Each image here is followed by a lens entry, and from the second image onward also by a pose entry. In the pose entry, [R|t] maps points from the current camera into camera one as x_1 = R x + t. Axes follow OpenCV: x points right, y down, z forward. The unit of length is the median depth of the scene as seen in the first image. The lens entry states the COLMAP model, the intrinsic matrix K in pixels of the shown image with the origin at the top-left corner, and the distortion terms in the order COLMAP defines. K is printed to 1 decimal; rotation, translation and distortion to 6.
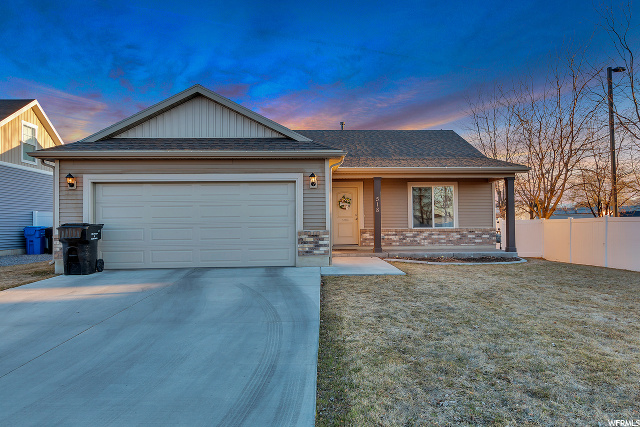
lens RADIAL K [[443.0, 0, 320.0], [0, 443.0, 213.5], [0, 0, 1]] dist [-0.000135, 0.000447]
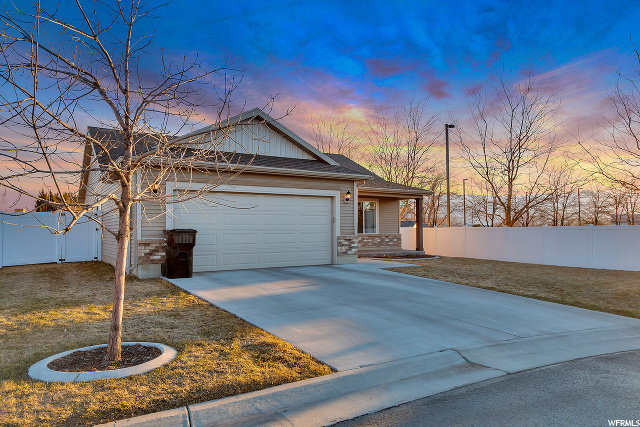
lens RADIAL K [[443.0, 0, 320.0], [0, 443.0, 213.5], [0, 0, 1]] dist [-0.000135, 0.000447]
pose [[0.860123, 0.025580, 0.509445, -0.726279], [-0.019566, 0.999661, -0.017161, -0.002804], [-0.509711, 0.004793, 0.860332, -0.065369]]
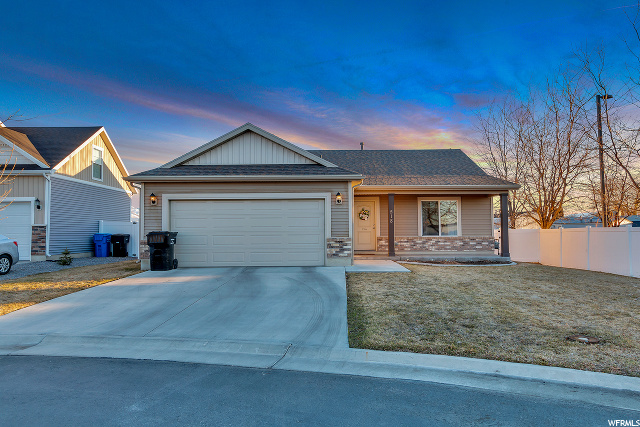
lens RADIAL K [[443.0, 0, 320.0], [0, 443.0, 213.5], [0, 0, 1]] dist [-0.000135, 0.000447]
pose [[0.999018, 0.001646, -0.044270, -0.013251], [-0.002427, 0.999842, -0.017601, -0.008294], [0.044234, 0.017691, 0.998865, -0.265031]]
